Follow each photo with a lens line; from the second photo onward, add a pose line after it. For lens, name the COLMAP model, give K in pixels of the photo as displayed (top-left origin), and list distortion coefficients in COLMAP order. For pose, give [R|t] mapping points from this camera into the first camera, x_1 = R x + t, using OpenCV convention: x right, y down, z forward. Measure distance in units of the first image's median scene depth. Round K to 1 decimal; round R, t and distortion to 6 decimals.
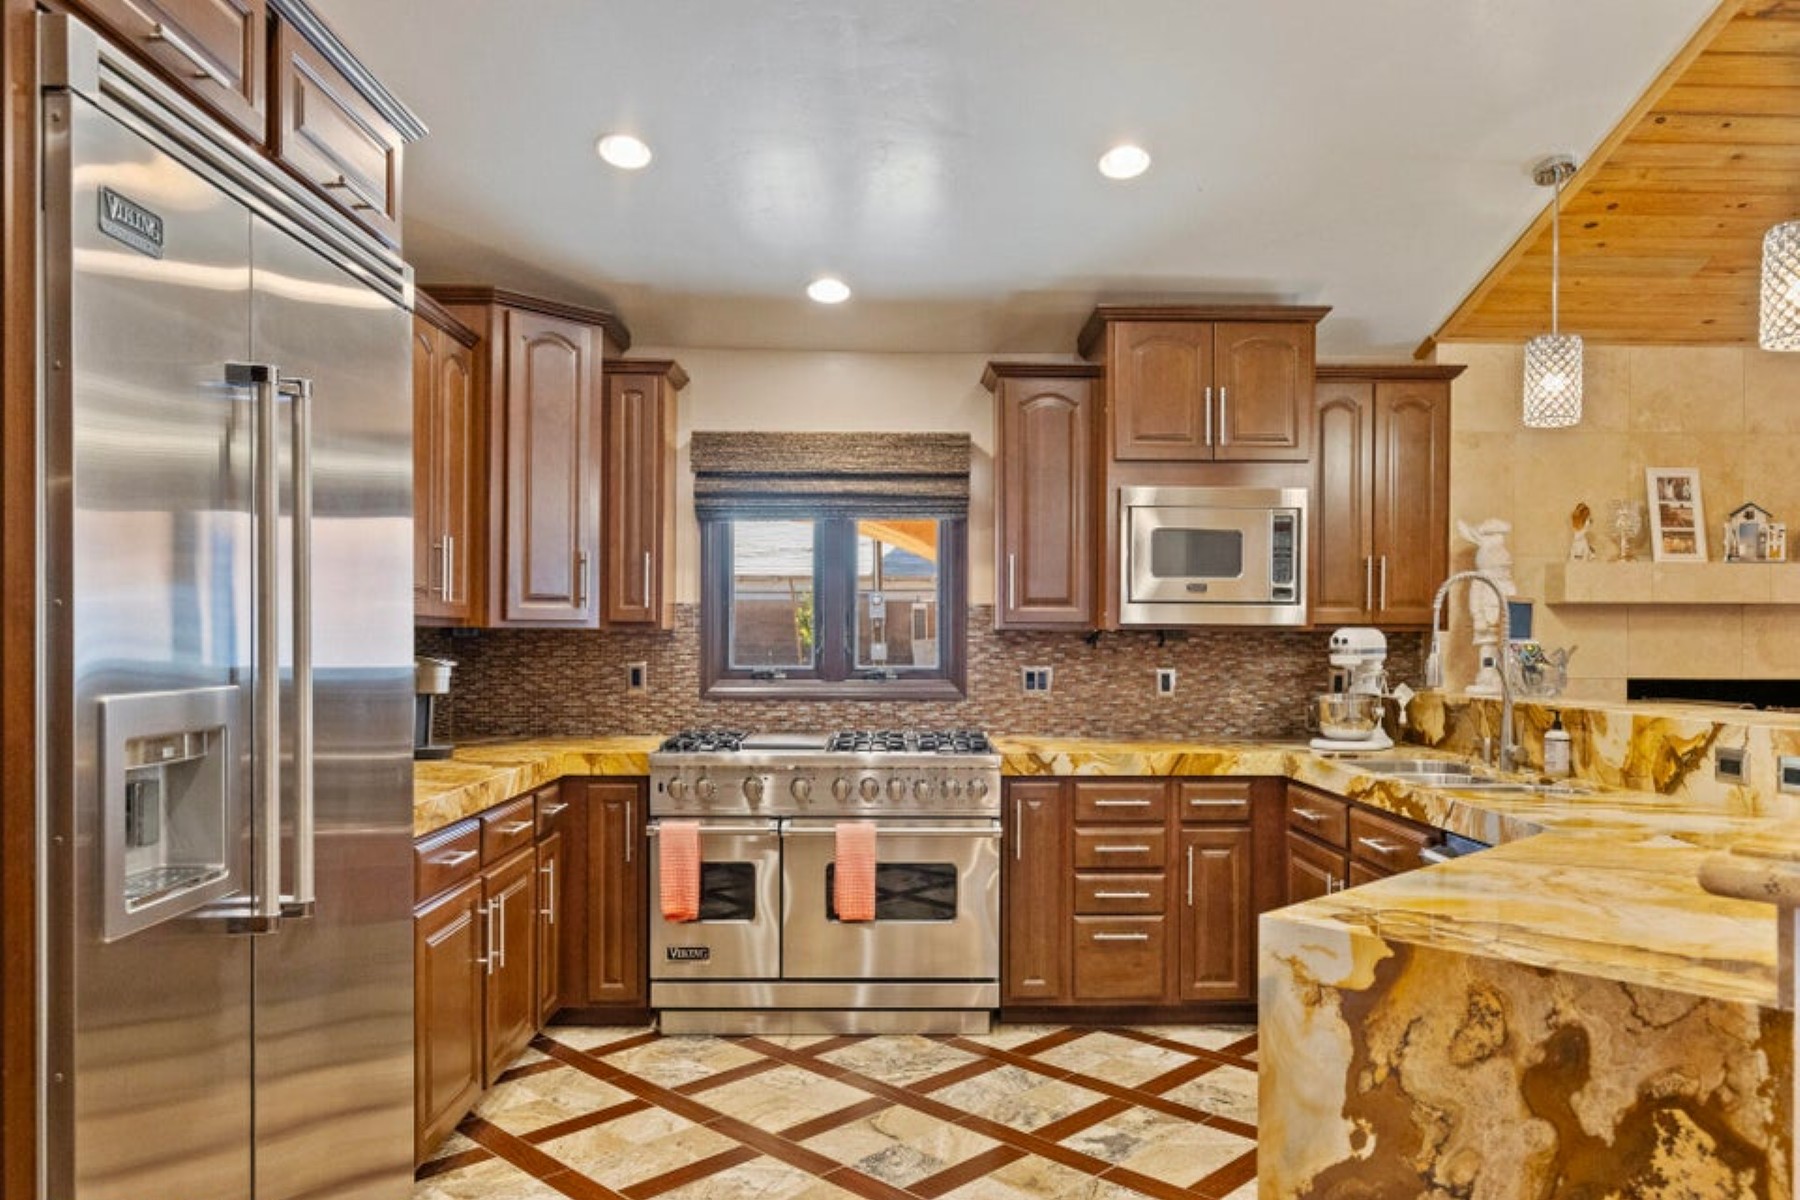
lens RADIAL K [[1265.6, 0, 917.6], [0, 1265.6, 633.0], [0, 0, 1]] dist [0.014757, -0.012283]
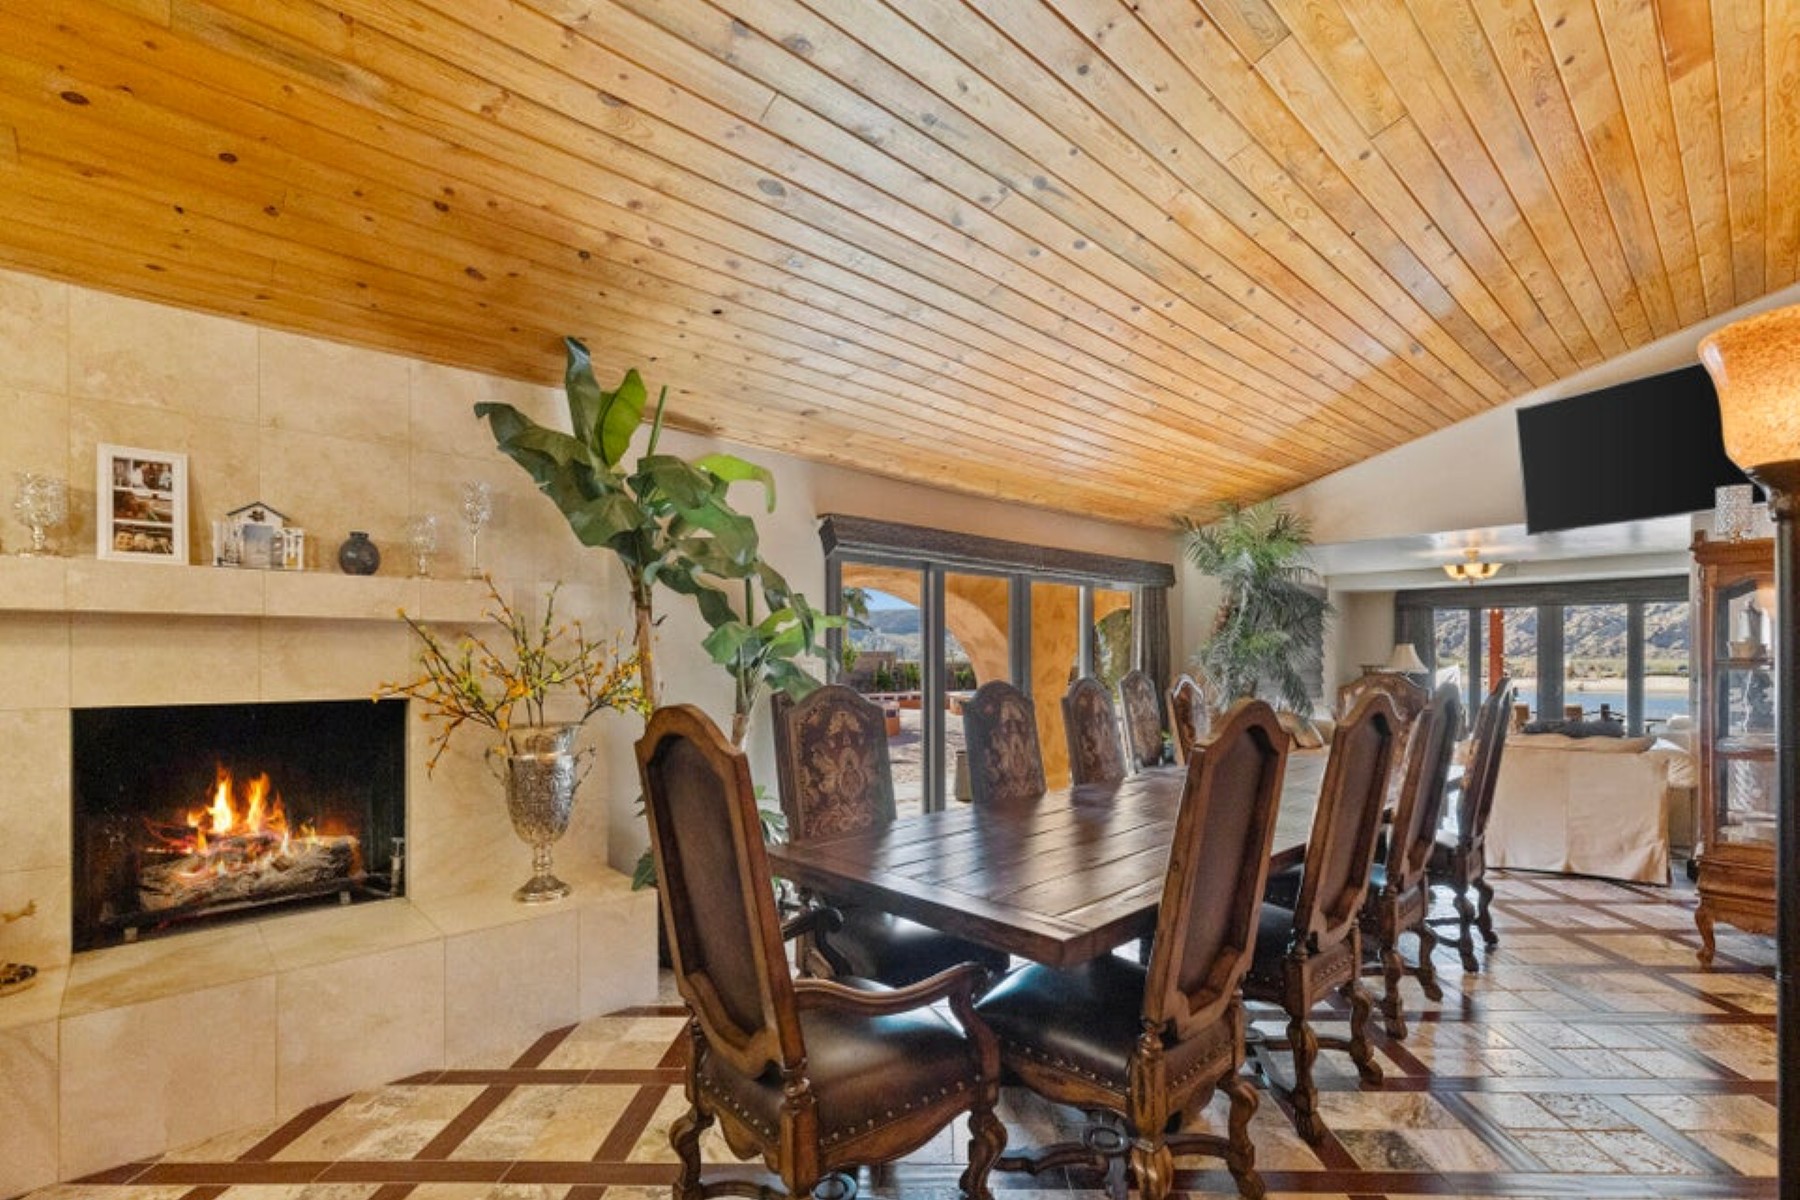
lens RADIAL K [[816.8, 0, 925.4], [0, 816.8, 657.8], [0, 0, 1]] dist [0.011641, -0.000975]
pose [[0.732644, -0.004656, 0.680597, 0.658676], [0.004704, 0.999987, 0.001777, 0.006969], [-0.680596, 0.001900, 0.732656, 0.292773]]
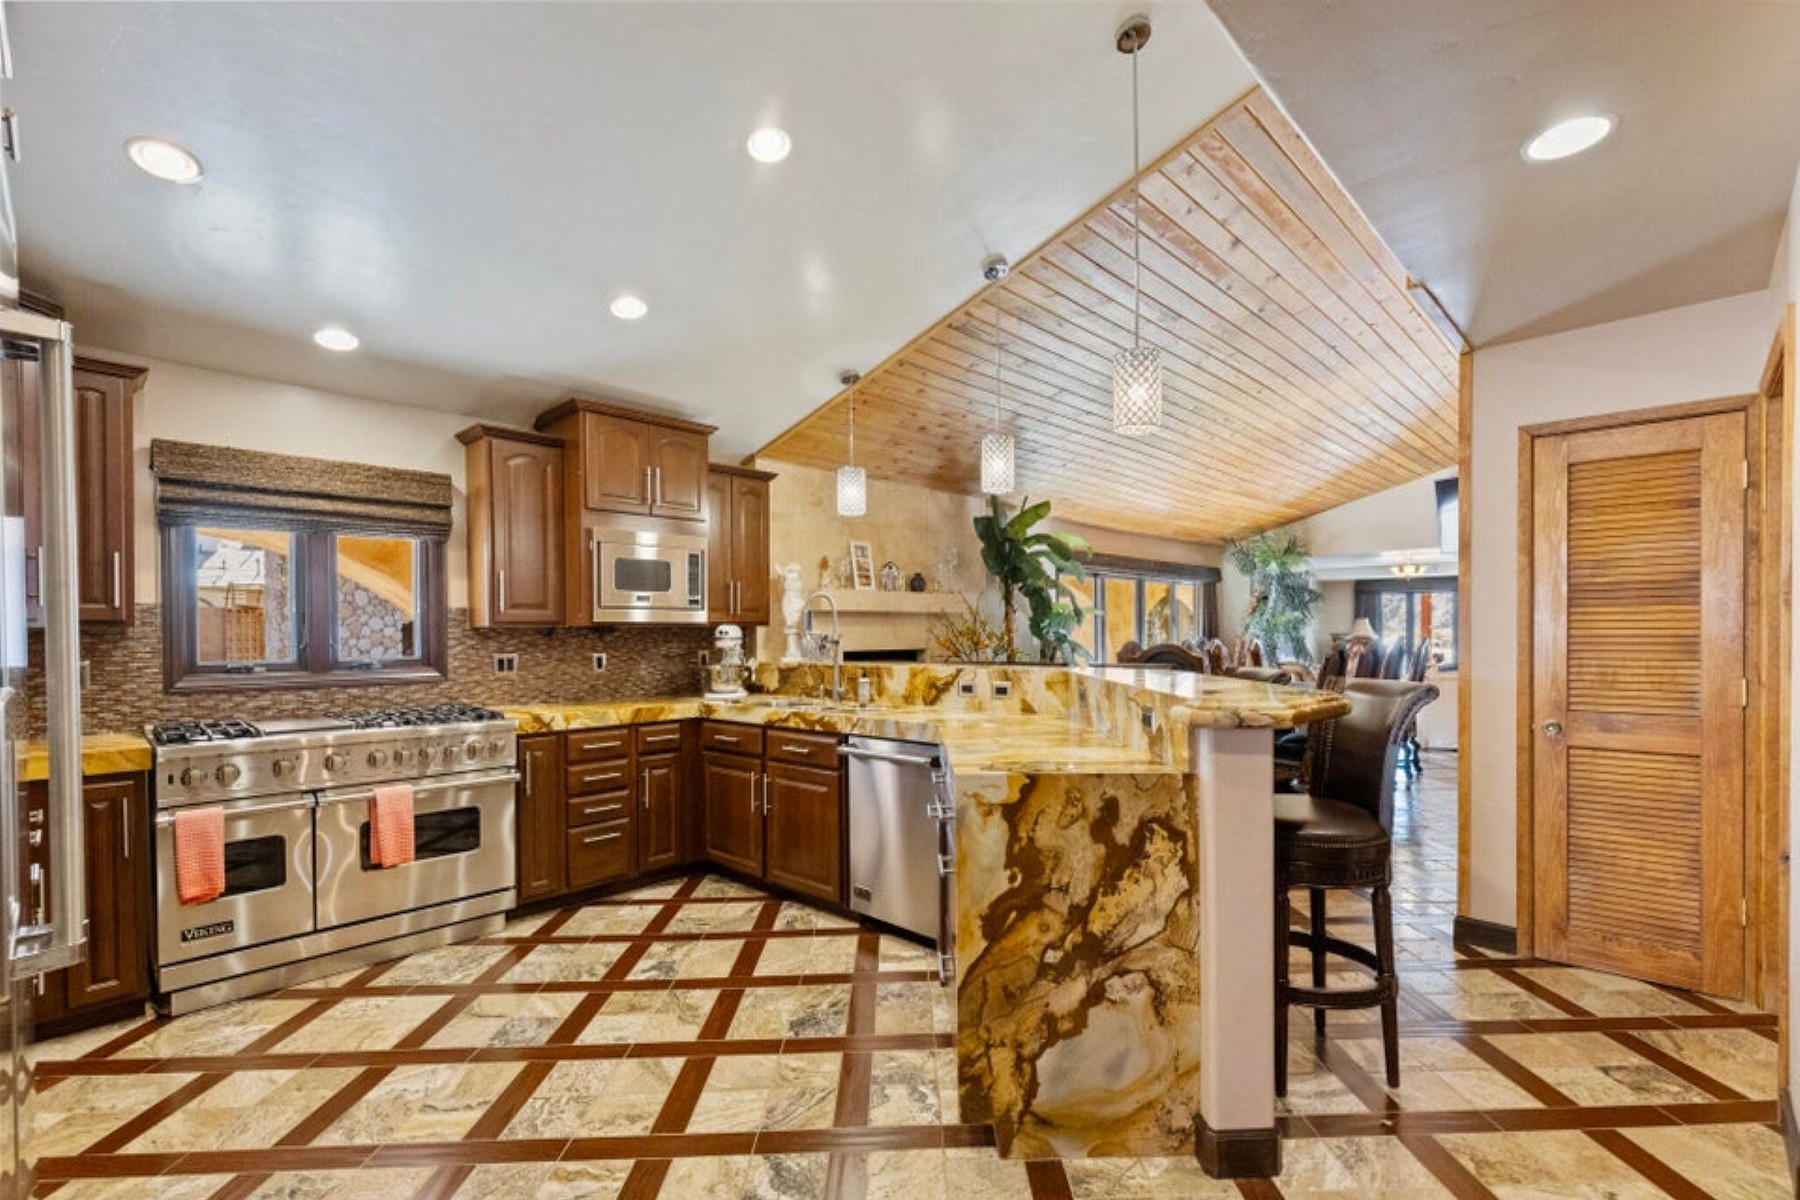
lens RADIAL K [[816.8, 0, 918.9], [0, 816.8, 633.8], [0, 0, 1]] dist [0.011641, -0.000975]
pose [[0.695533, -0.011114, 0.718408, -0.255578], [0.009259, 0.999936, 0.006504, 0.003568], [-0.718435, 0.002128, 0.695591, 0.084898]]
